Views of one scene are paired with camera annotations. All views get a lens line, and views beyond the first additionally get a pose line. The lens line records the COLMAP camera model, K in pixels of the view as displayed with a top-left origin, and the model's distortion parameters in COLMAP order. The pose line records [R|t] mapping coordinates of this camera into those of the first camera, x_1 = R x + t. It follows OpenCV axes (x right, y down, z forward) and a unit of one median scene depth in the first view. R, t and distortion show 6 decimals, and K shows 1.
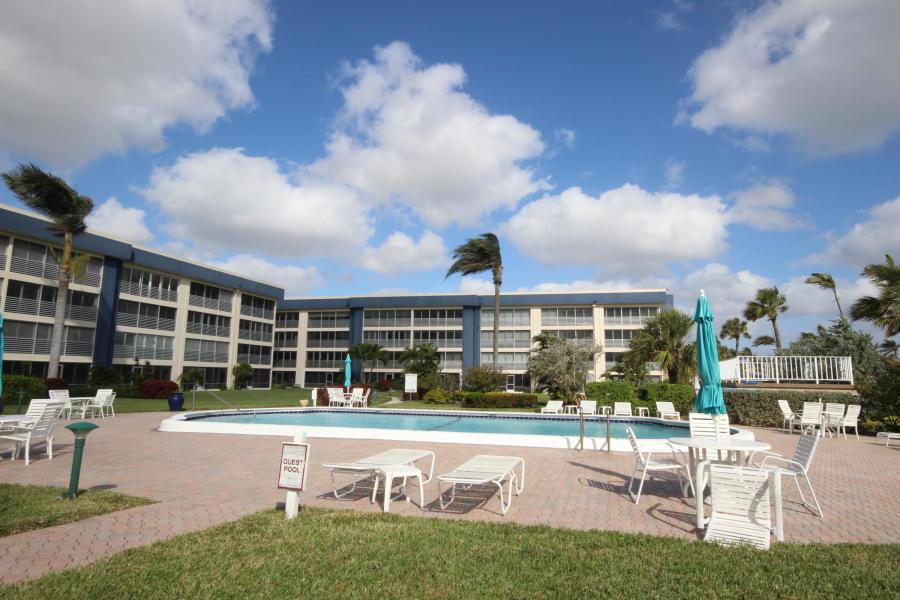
lens RADIAL K [[569.8, 0, 445.7], [0, 569.8, 294.7], [0, 0, 1]] dist [-0.002299, 0.000542]
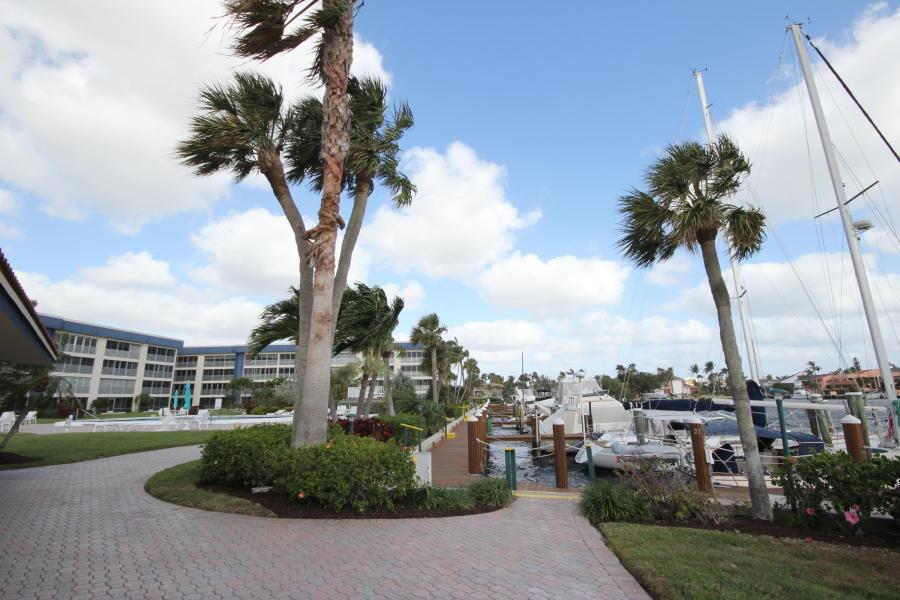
lens RADIAL K [[411.2, 0, 455.8], [0, 411.2, 304.7], [0, 0, 1]] dist [0.000842, -0.000781]
pose [[0.961343, 0.020680, 0.274577, 0.105916], [-0.000054, 0.997190, -0.074916, -0.026781], [-0.275355, 0.072005, 0.958642, -0.232812]]
